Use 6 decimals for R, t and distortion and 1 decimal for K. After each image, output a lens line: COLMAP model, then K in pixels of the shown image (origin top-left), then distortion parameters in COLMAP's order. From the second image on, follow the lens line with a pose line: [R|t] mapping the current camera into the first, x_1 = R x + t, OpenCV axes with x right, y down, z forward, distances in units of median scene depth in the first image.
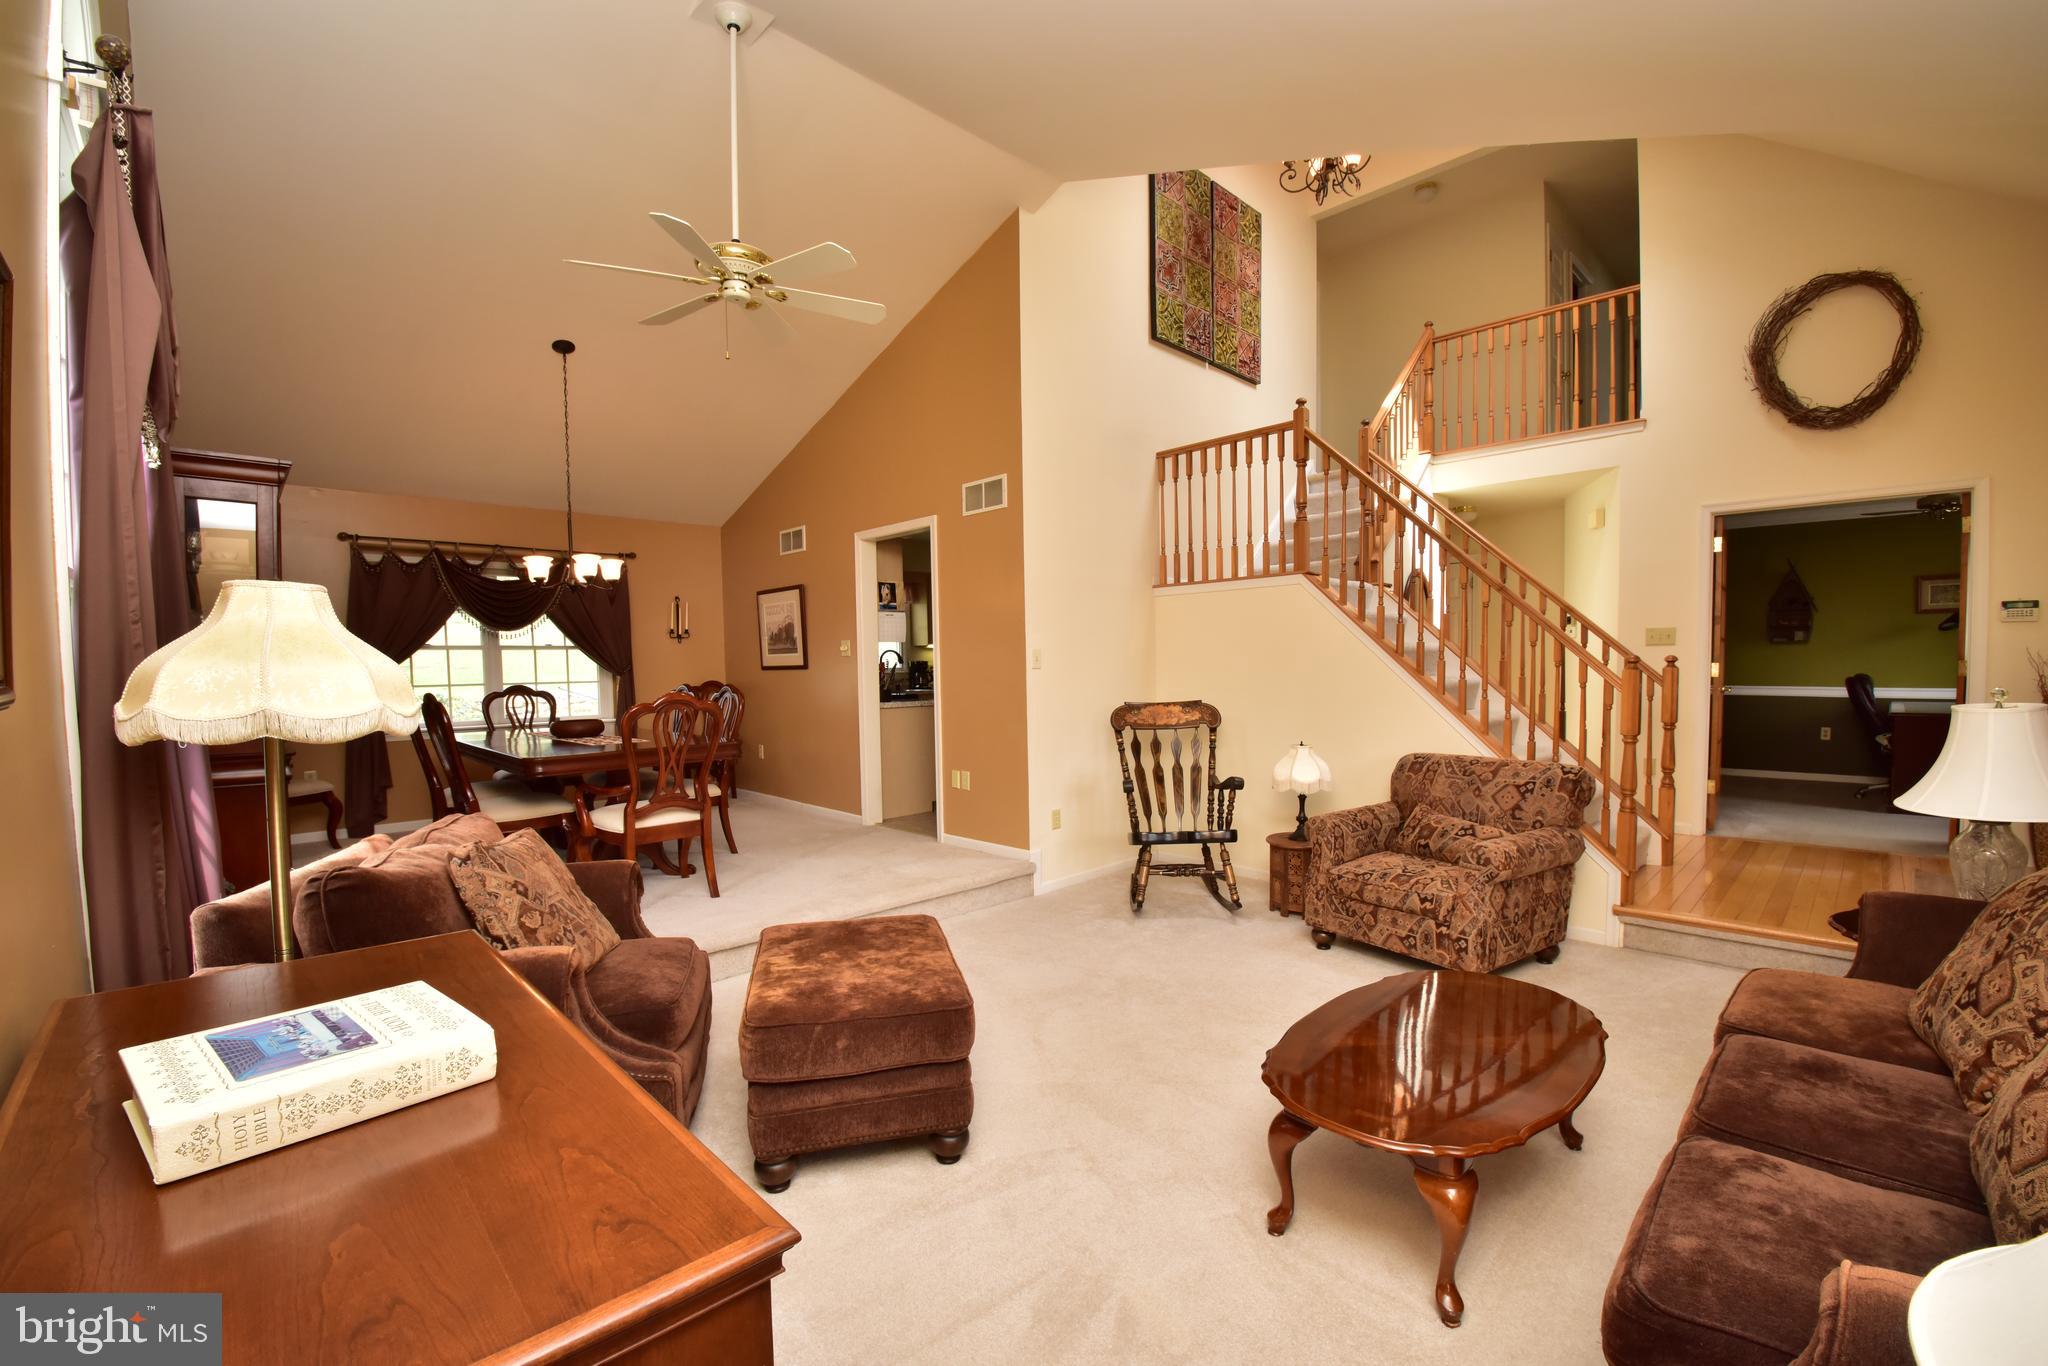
lens RADIAL K [[857.8, 0, 1038.4], [0, 857.8, 703.1], [0, 0, 1]] dist [-0.035458, -0.000539]
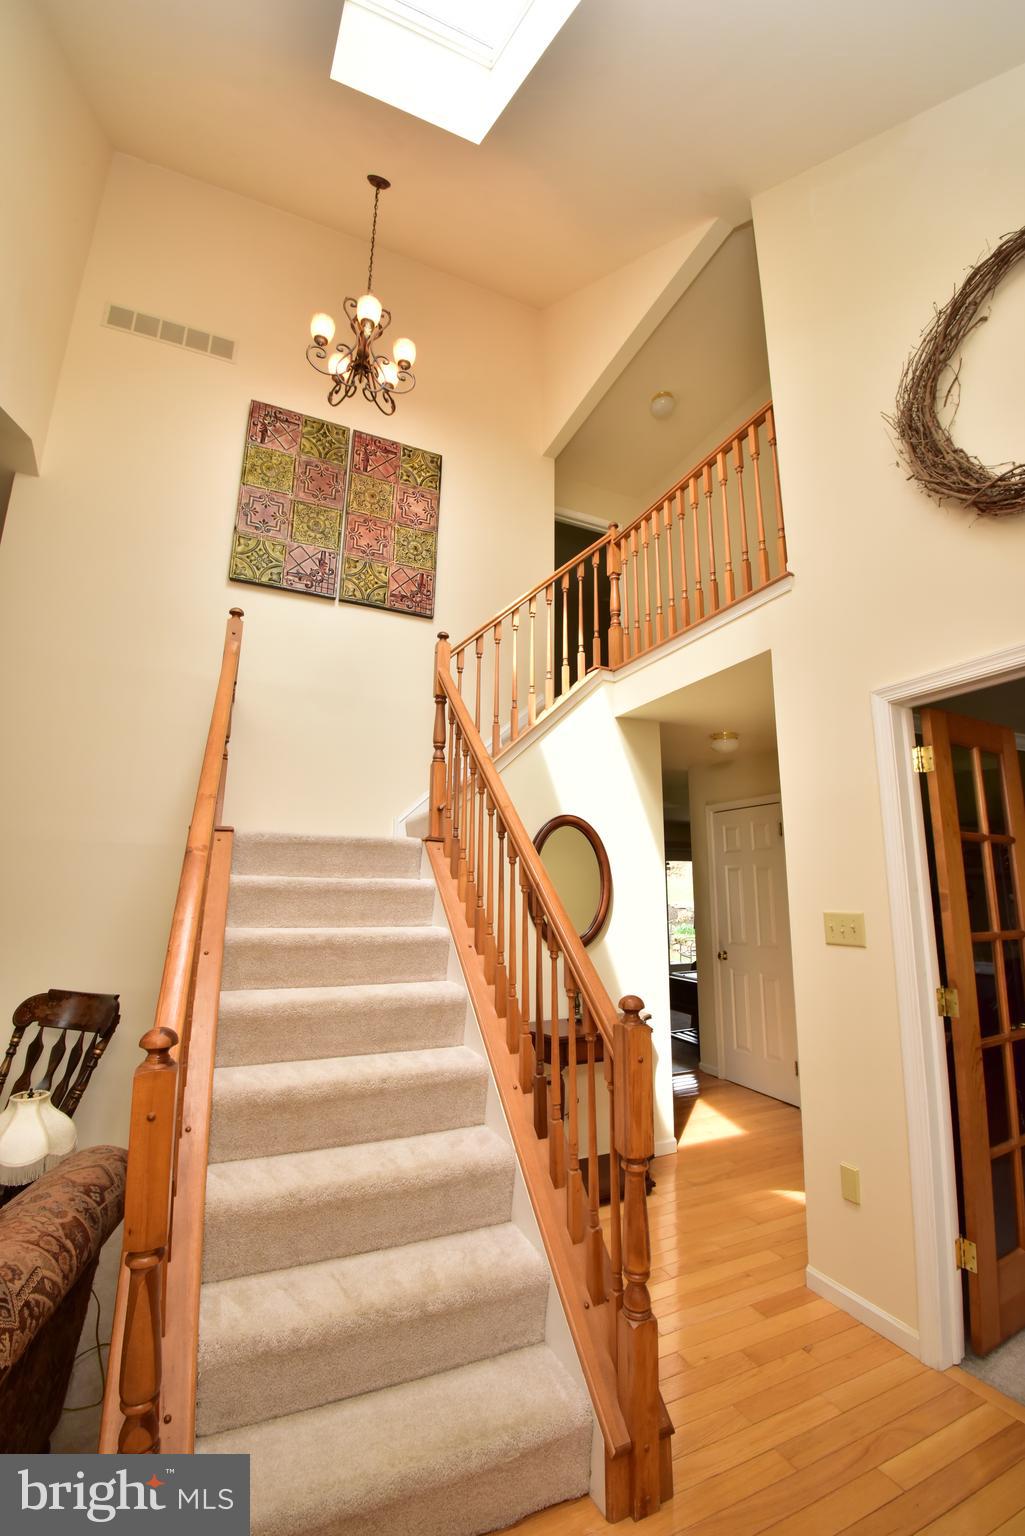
lens RADIAL K [[643.3, 0, 513.8], [0, 643.3, 754.4], [0, 0, 1]] dist [-0.035458, -0.000539]
pose [[0.937627, -0.052447, -0.343664, 0.773806], [-0.032238, 0.971177, -0.236170, -0.096723], [0.346145, 0.232519, 0.908911, 0.591546]]
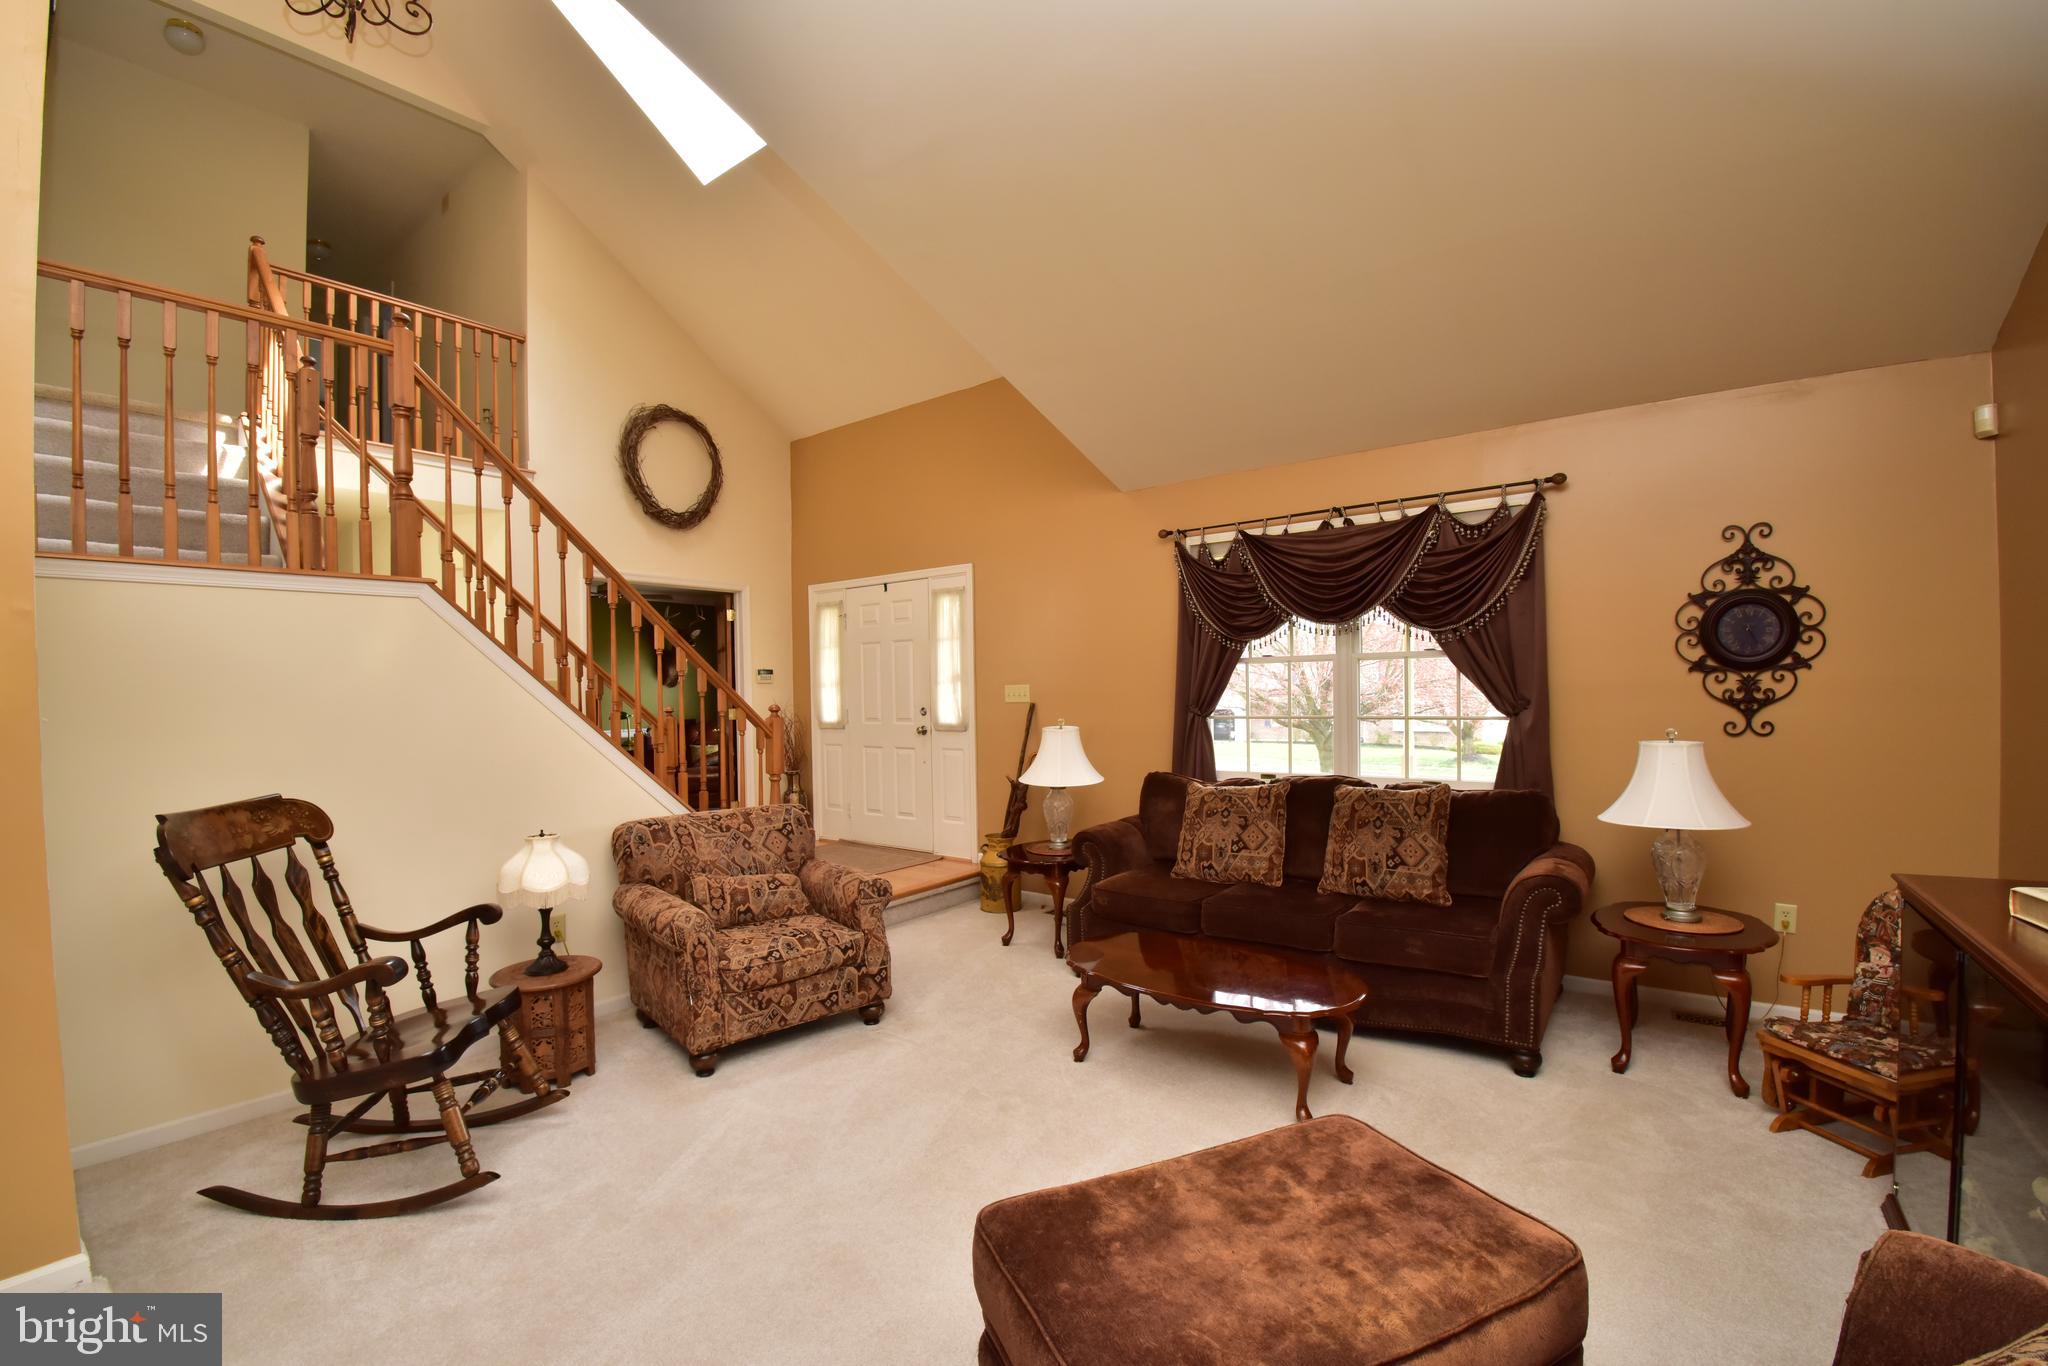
lens RADIAL K [[857.8, 0, 1038.4], [0, 857.8, 703.1], [0, 0, 1]] dist [-0.035458, -0.000539]
pose [[-0.146659, 0.004732, 0.989176, -0.408251], [0.063906, 0.997945, 0.004701, -0.033469], [-0.987121, 0.063903, -0.146660, 0.650490]]
